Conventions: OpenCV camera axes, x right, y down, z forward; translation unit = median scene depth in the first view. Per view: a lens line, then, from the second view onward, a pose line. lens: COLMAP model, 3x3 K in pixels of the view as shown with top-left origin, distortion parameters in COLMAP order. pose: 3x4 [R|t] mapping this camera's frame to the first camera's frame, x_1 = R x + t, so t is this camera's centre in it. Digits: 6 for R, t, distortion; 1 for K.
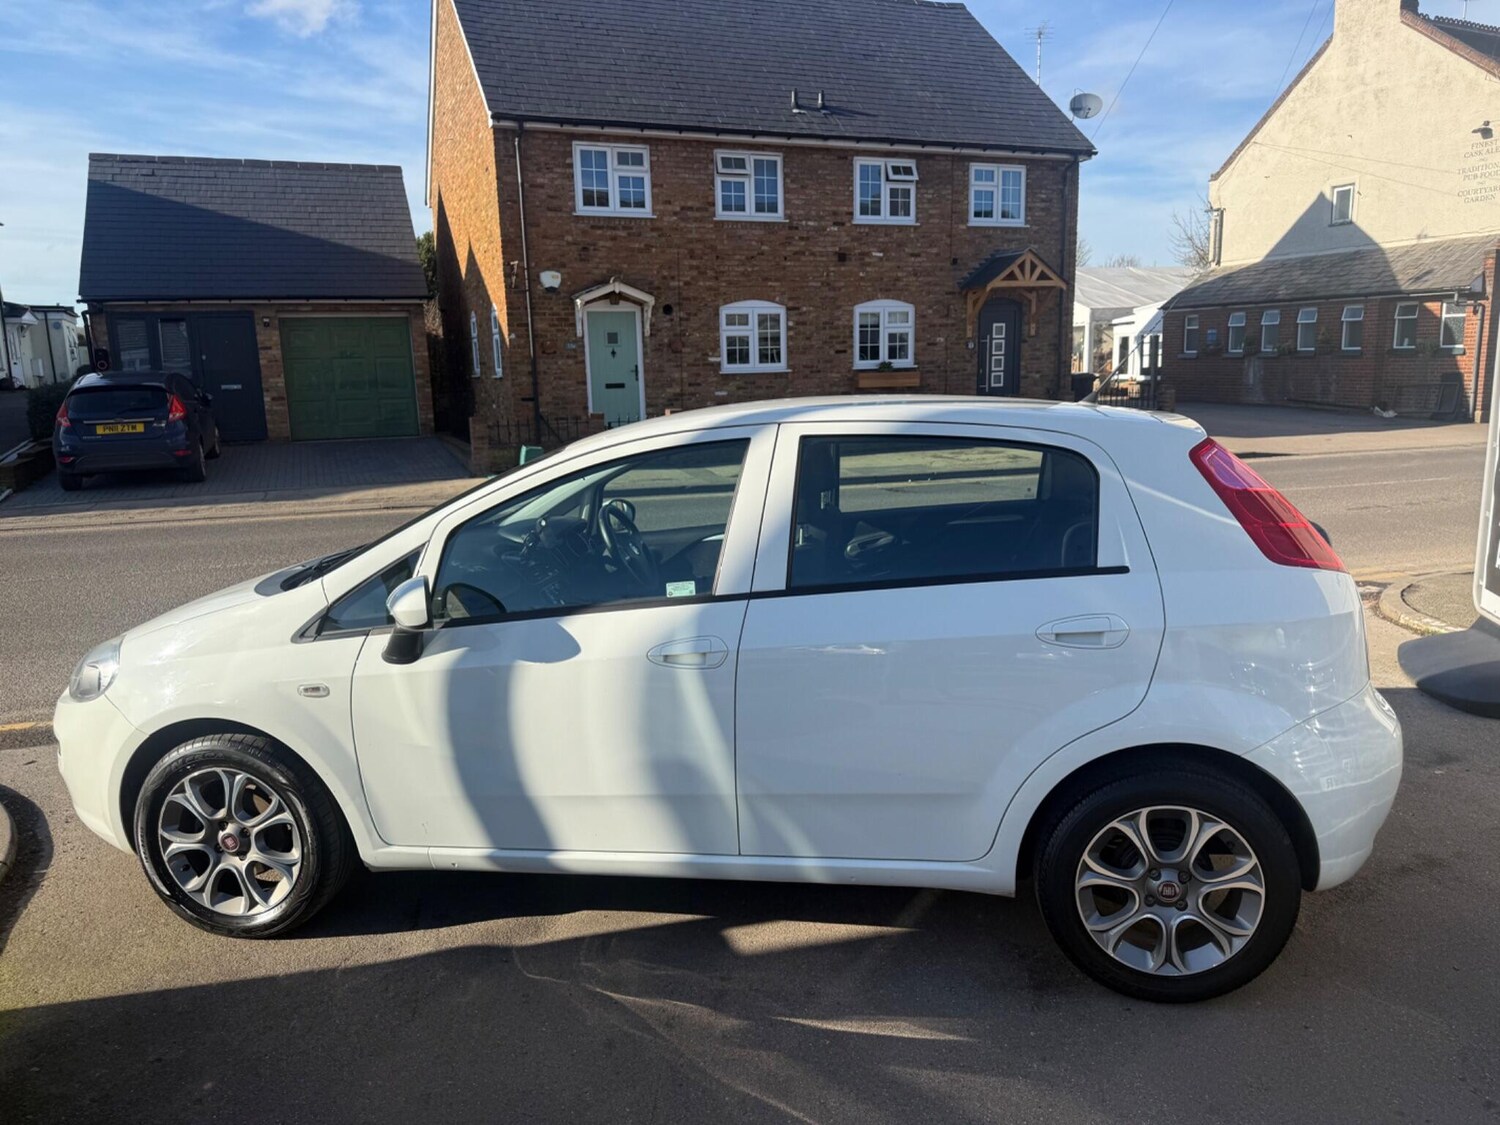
lens RADIAL K [[1069.5, 0, 746.7], [0, 1069.5, 558.2], [0, 0, 1]] dist [0.066799, -0.099155]
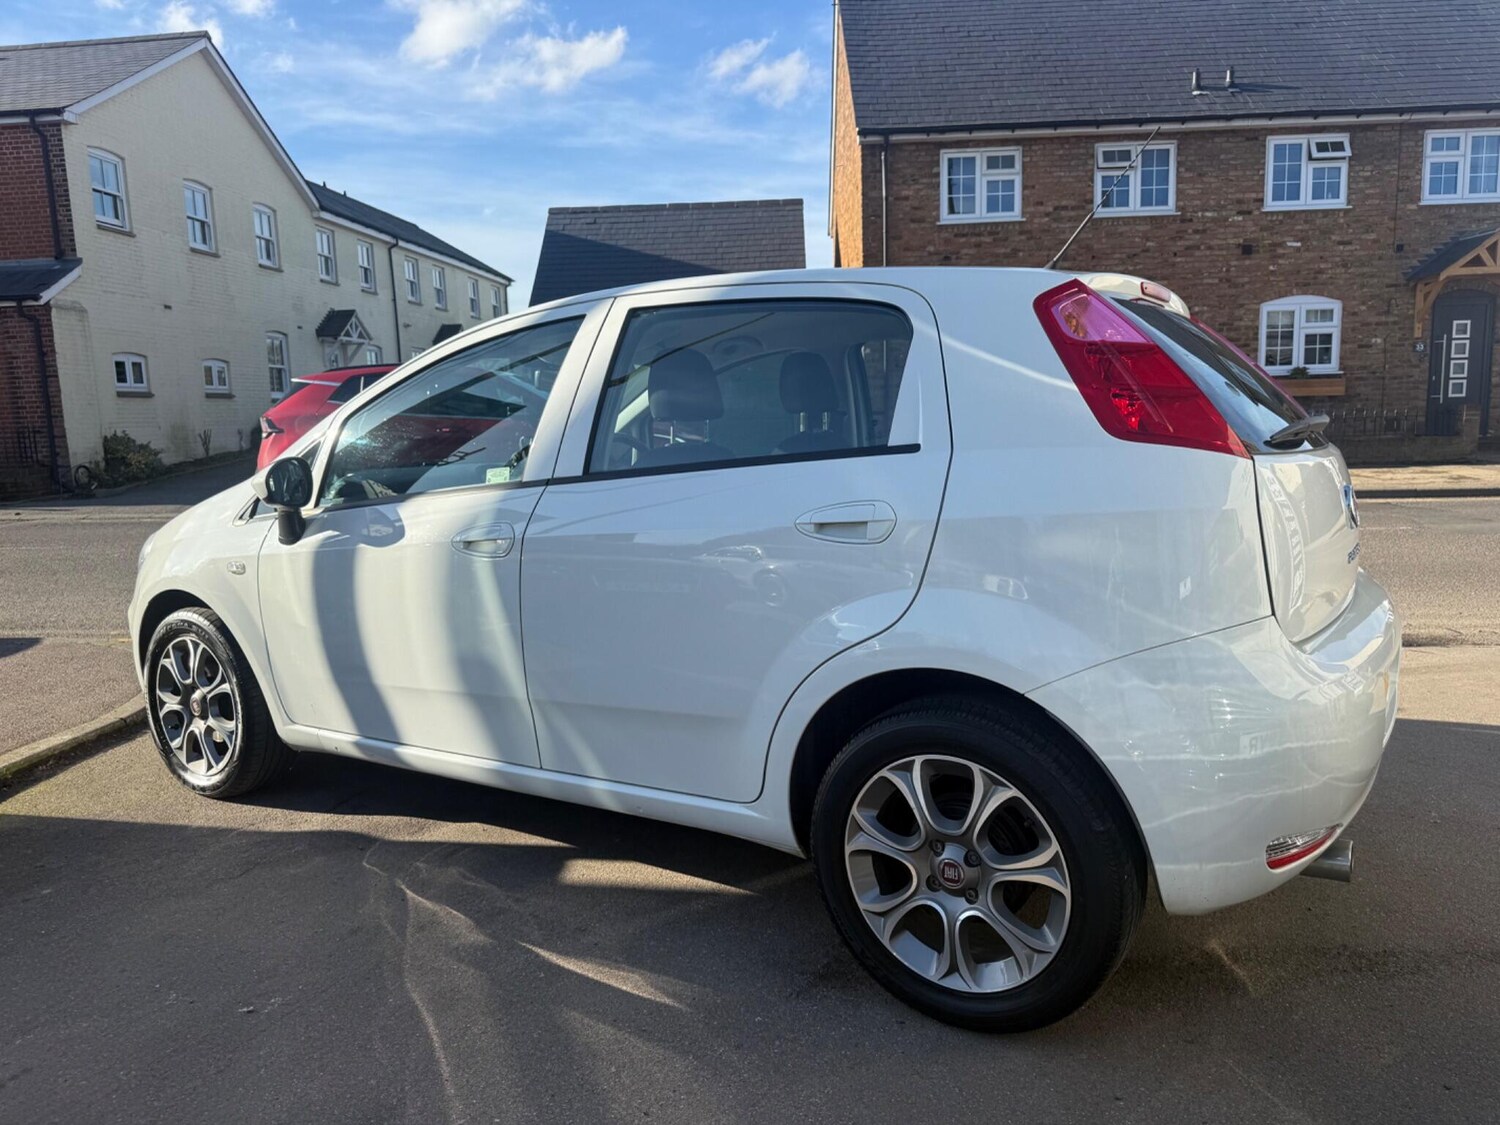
lens RADIAL K [[1075.8, 0, 750.0], [0, 1075.8, 562.5], [0, 0, 1]] dist [0.018466, -0.026265]
pose [[0.910069, 0.050199, -0.411405, 0.098064], [-0.064470, 0.997701, -0.020876, 0.020322], [0.409411, 0.045522, 0.911214, 0.042950]]
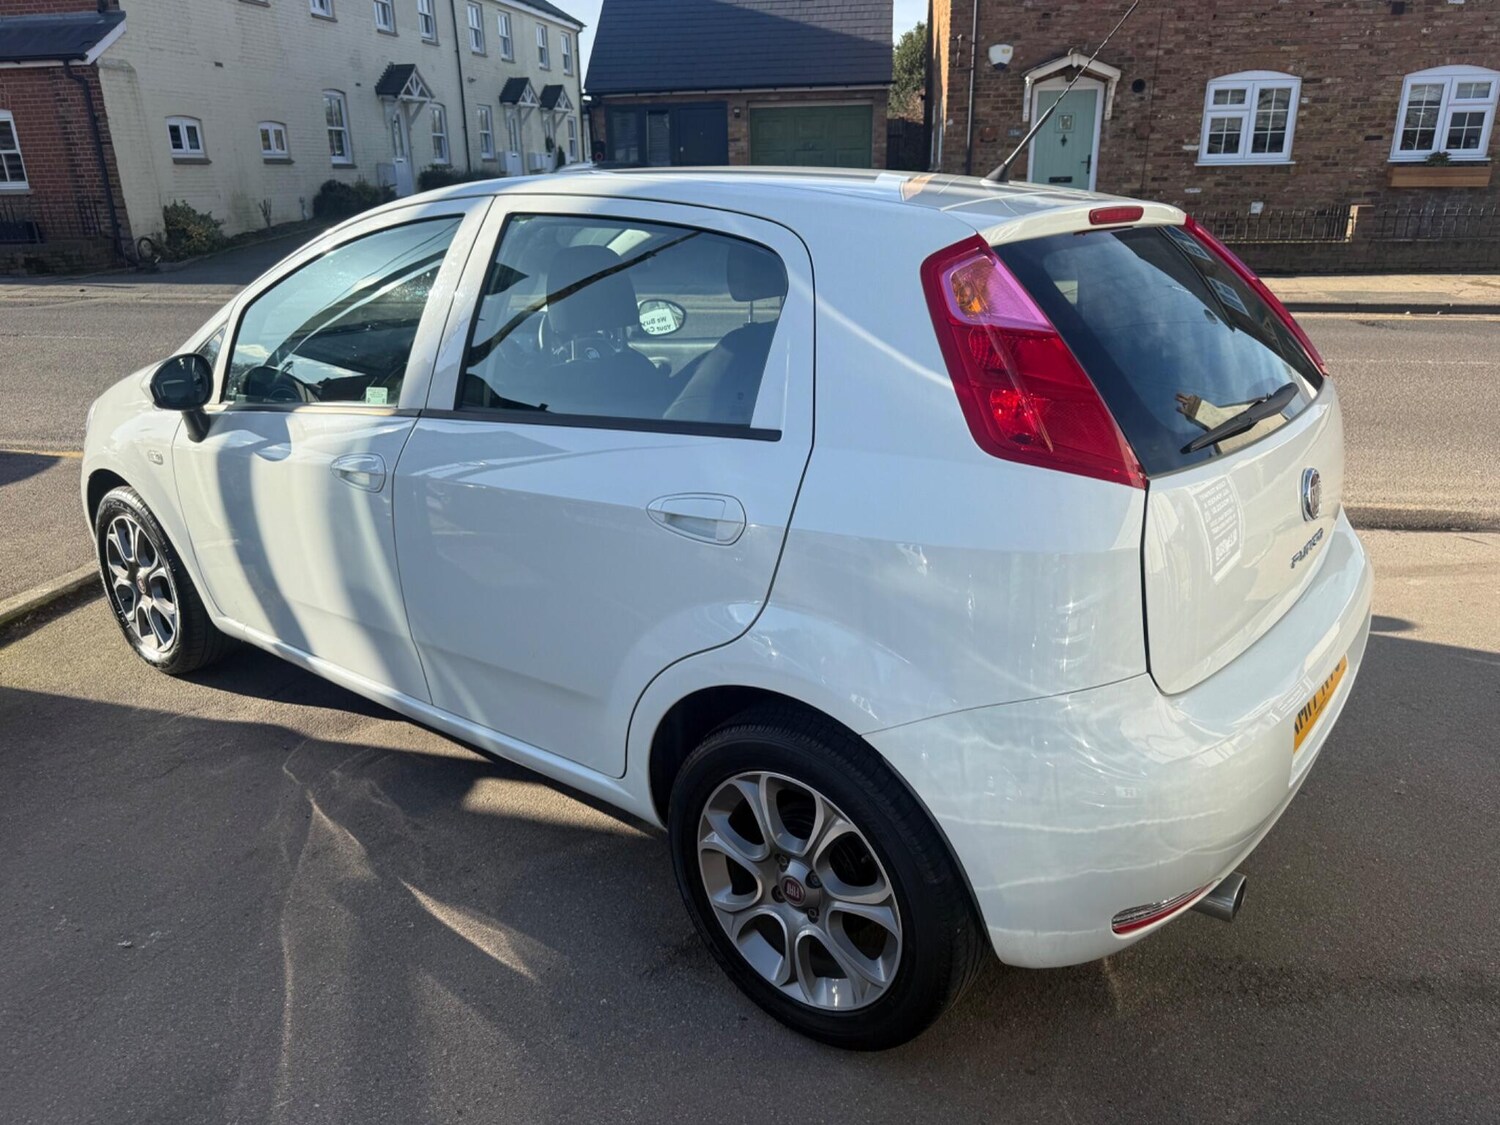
lens RADIAL K [[1075.8, 0, 750.0], [0, 1075.8, 562.5], [0, 0, 1]] dist [0.018466, -0.026265]
pose [[0.869497, 0.175445, -0.461729, 0.114587], [-0.091310, 0.975773, 0.198819, -0.007326], [0.485425, -0.130712, 0.864452, 0.069797]]
